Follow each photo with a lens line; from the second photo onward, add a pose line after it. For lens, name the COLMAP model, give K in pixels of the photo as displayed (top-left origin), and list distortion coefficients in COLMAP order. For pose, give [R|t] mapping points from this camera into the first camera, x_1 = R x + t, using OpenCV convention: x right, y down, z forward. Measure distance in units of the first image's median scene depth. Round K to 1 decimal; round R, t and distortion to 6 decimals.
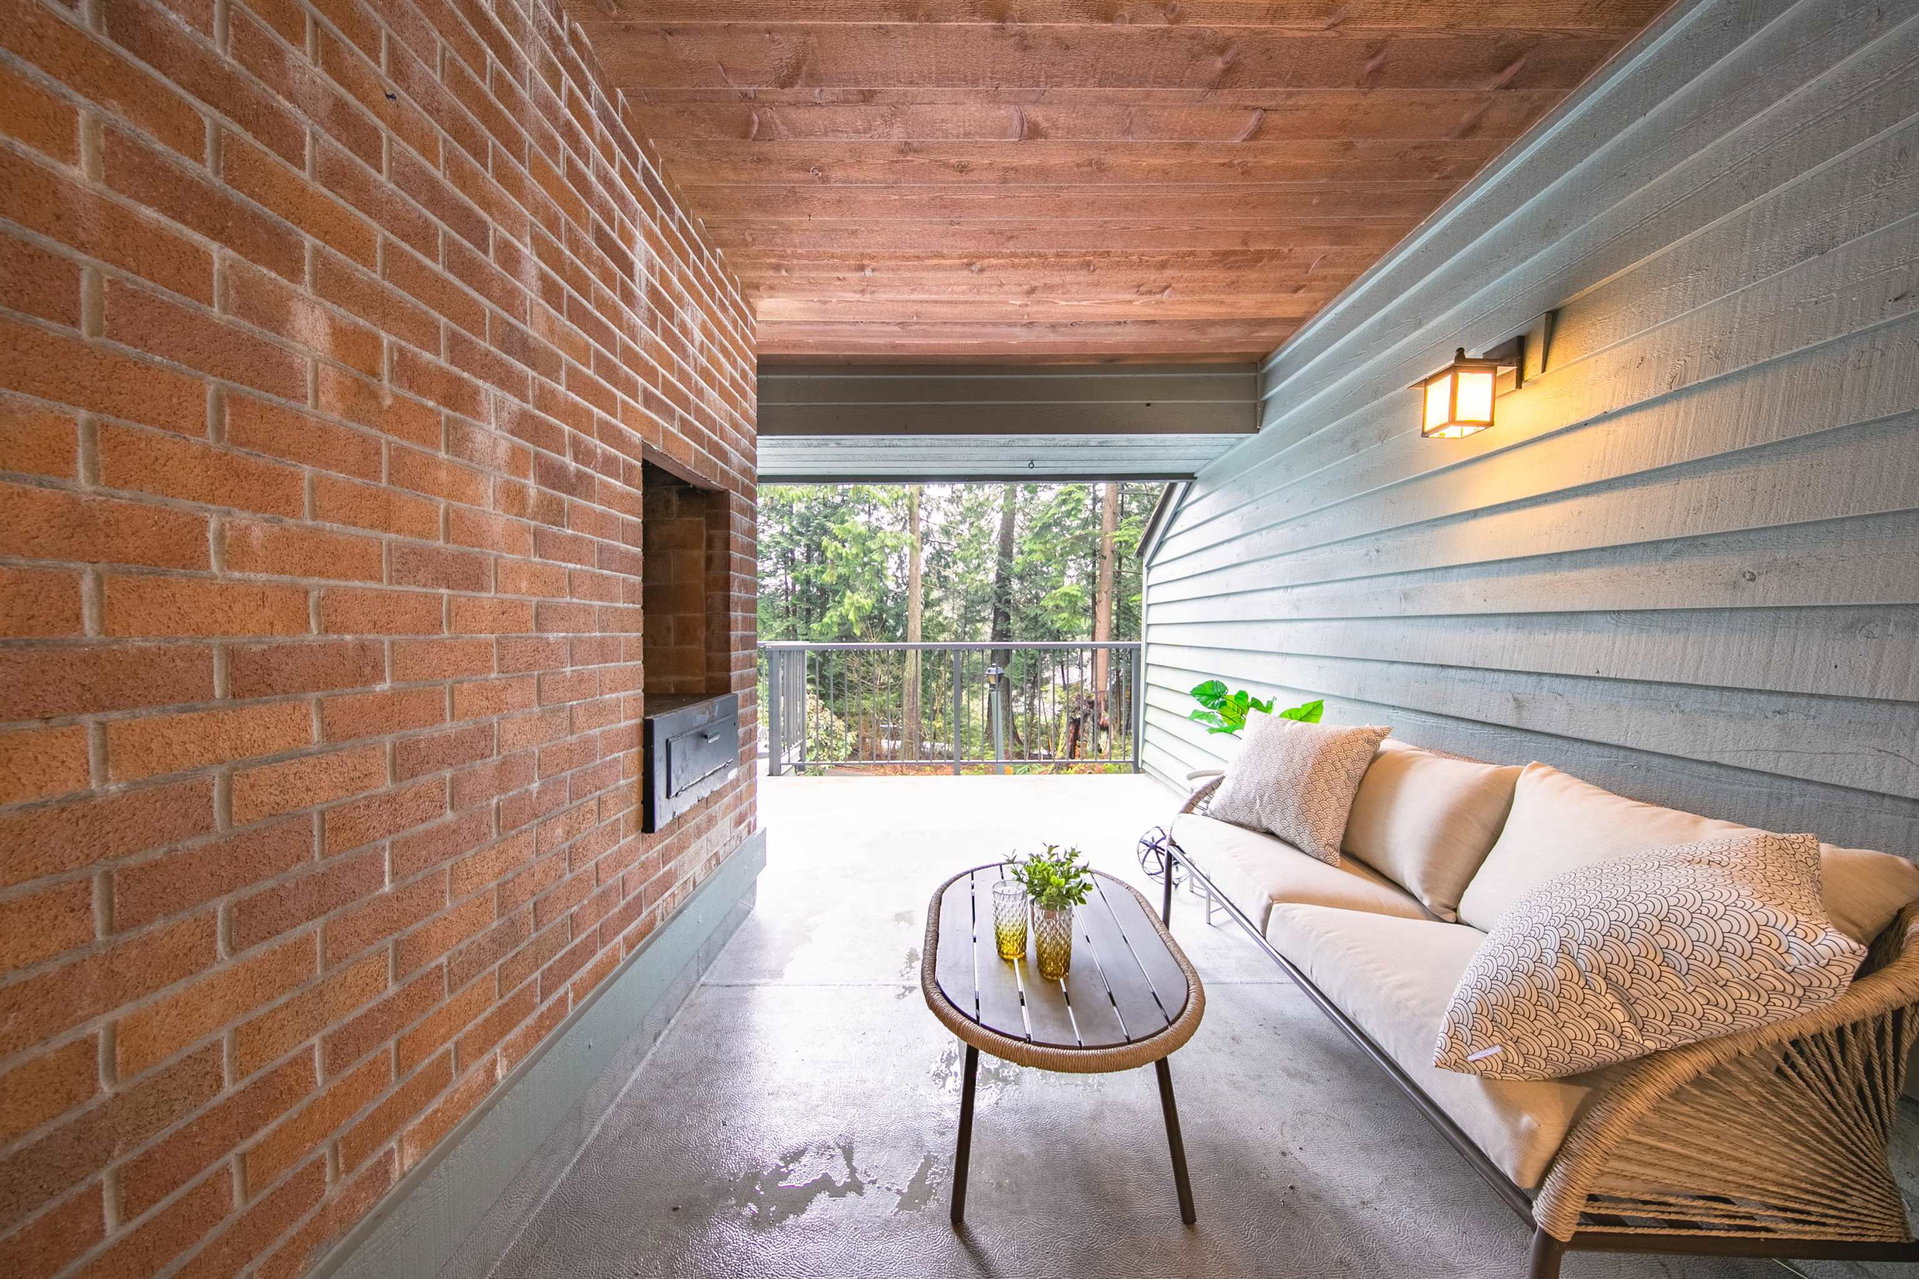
lens RADIAL K [[619.1, 0, 957.9], [0, 619.1, 637.1], [0, 0, 1]] dist [0.000344, -0.000009]
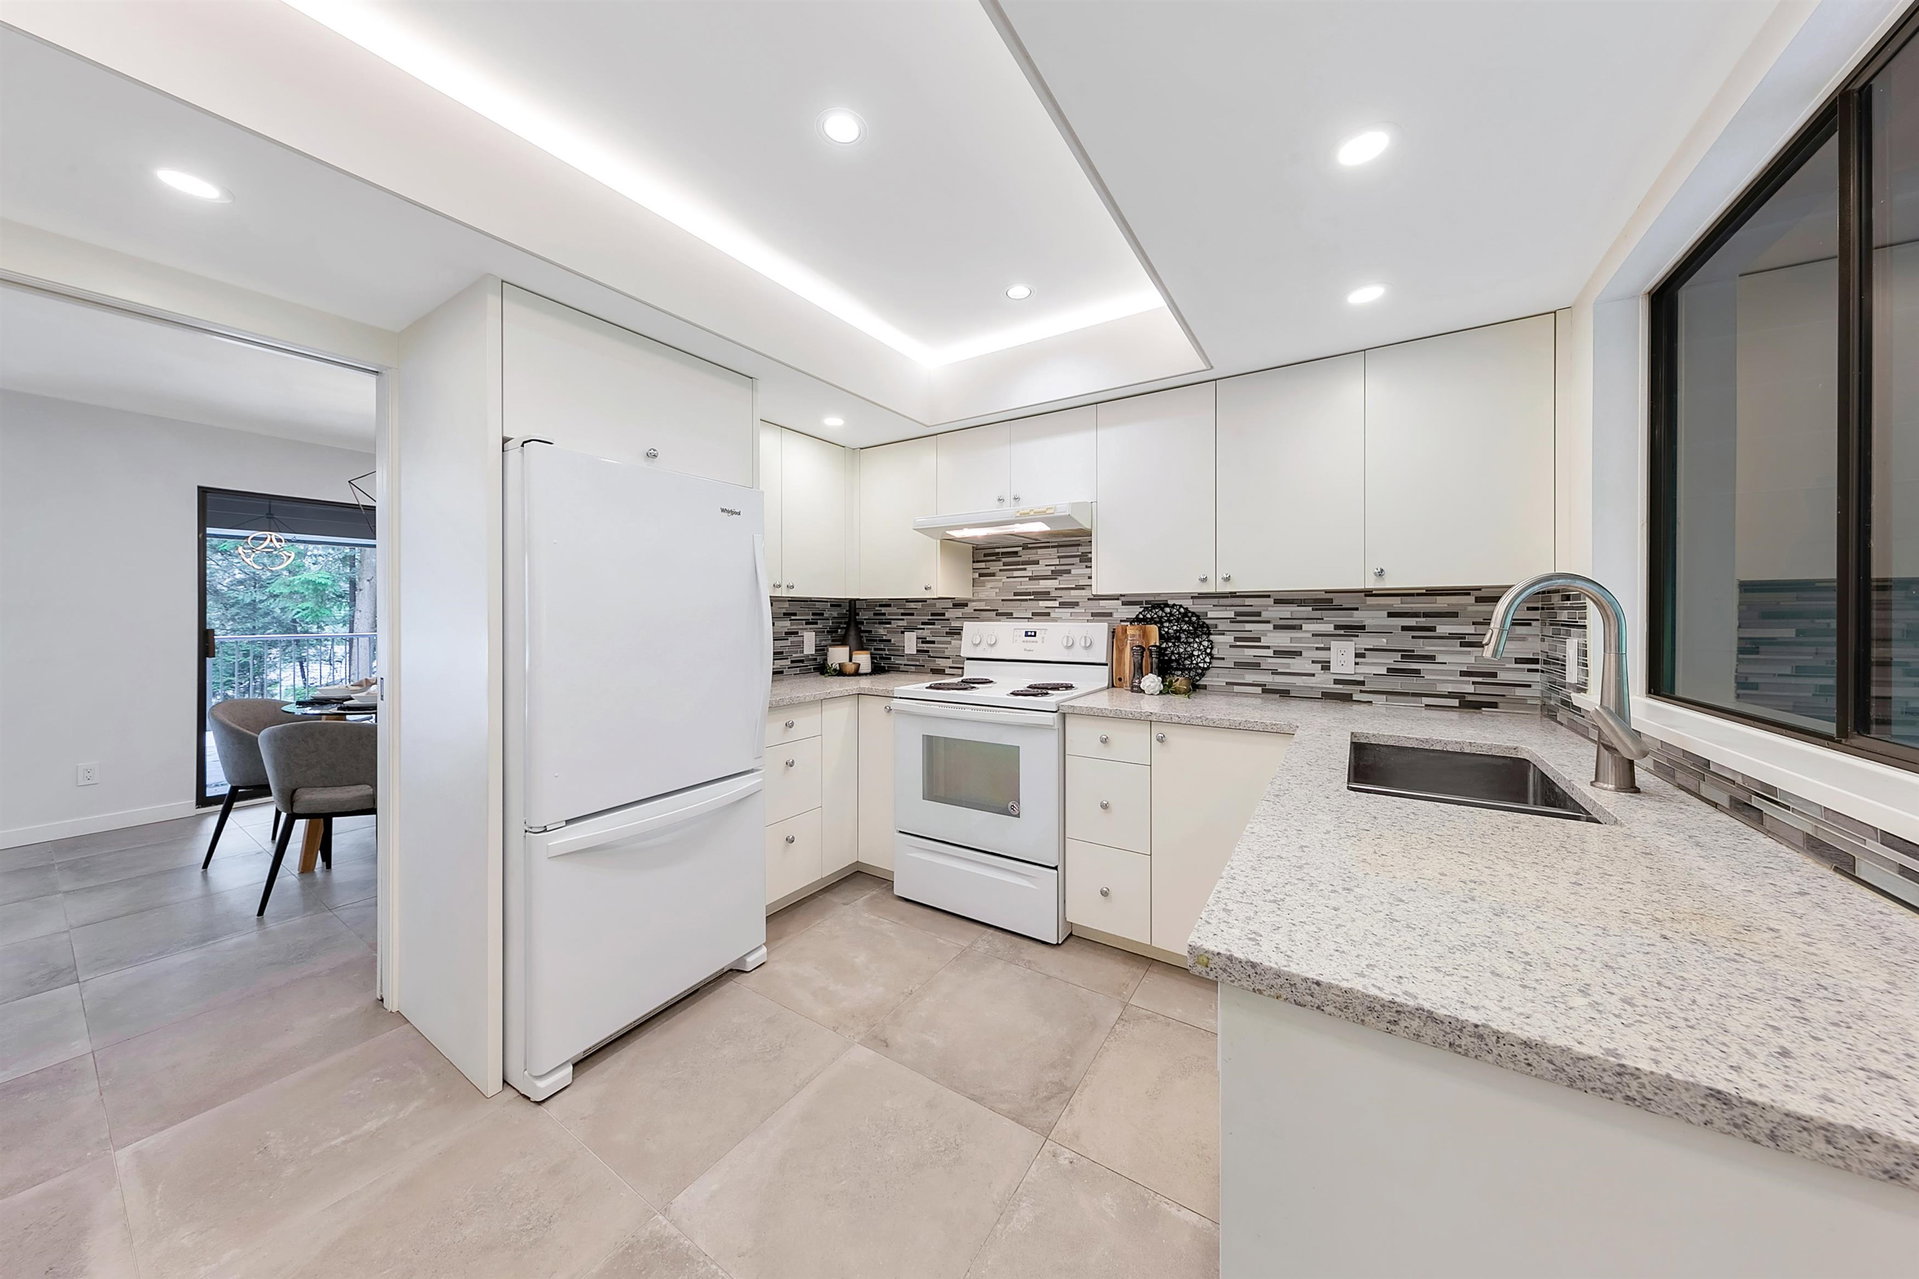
lens RADIAL K [[619.1, 0, 961.0], [0, 619.1, 621.8], [0, 0, 1]] dist [0.000344, -0.000009]
pose [[0.544896, -0.008234, 0.838463, -0.045109], [0.007544, 0.999959, 0.004917, -0.006069], [-0.838470, 0.003646, 0.544936, -0.195242]]
